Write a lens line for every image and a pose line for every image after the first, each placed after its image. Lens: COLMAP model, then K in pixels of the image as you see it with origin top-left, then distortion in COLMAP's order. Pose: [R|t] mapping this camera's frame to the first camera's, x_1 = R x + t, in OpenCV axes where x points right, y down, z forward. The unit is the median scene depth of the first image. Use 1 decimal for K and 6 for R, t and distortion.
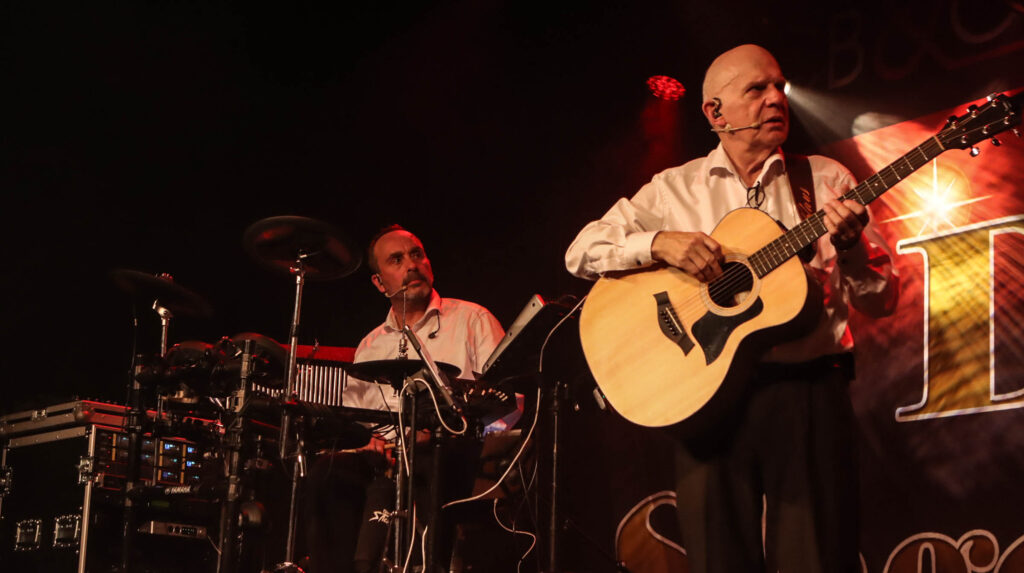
lens RADIAL K [[1888.7, 0, 512.0], [0, 1888.7, 286.5], [0, 0, 1]] dist [-0.022231, -0.154621]
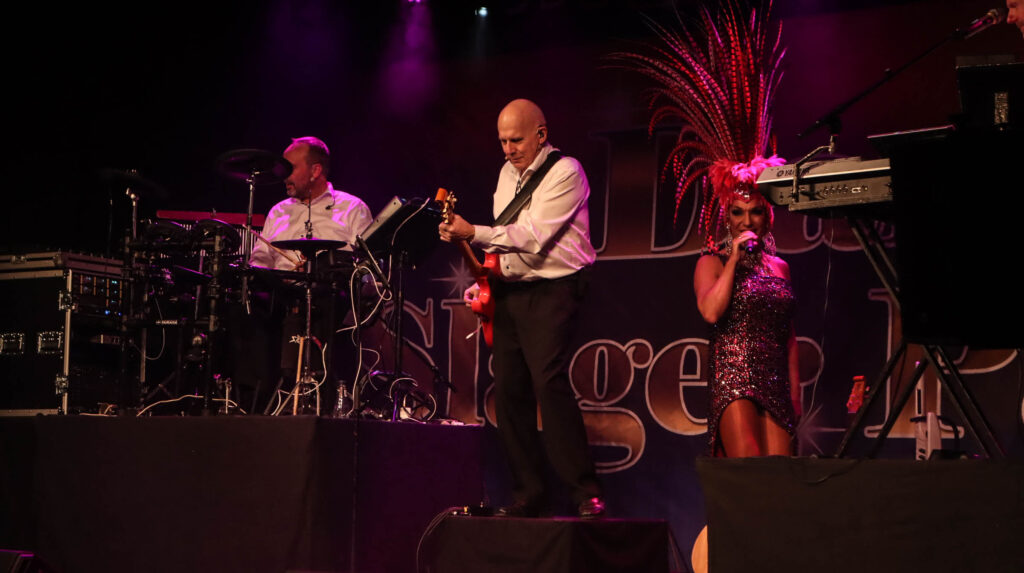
lens RADIAL K [[2029.8, 0, 512.0], [0, 2029.8, 286.5], [0, 0, 1]] dist [-0.002628, -0.056354]
pose [[0.969894, 0.013711, 0.243140, -0.268885], [-0.046625, 0.990399, 0.130137, -0.129473], [-0.239021, -0.137556, 0.961222, -0.562779]]
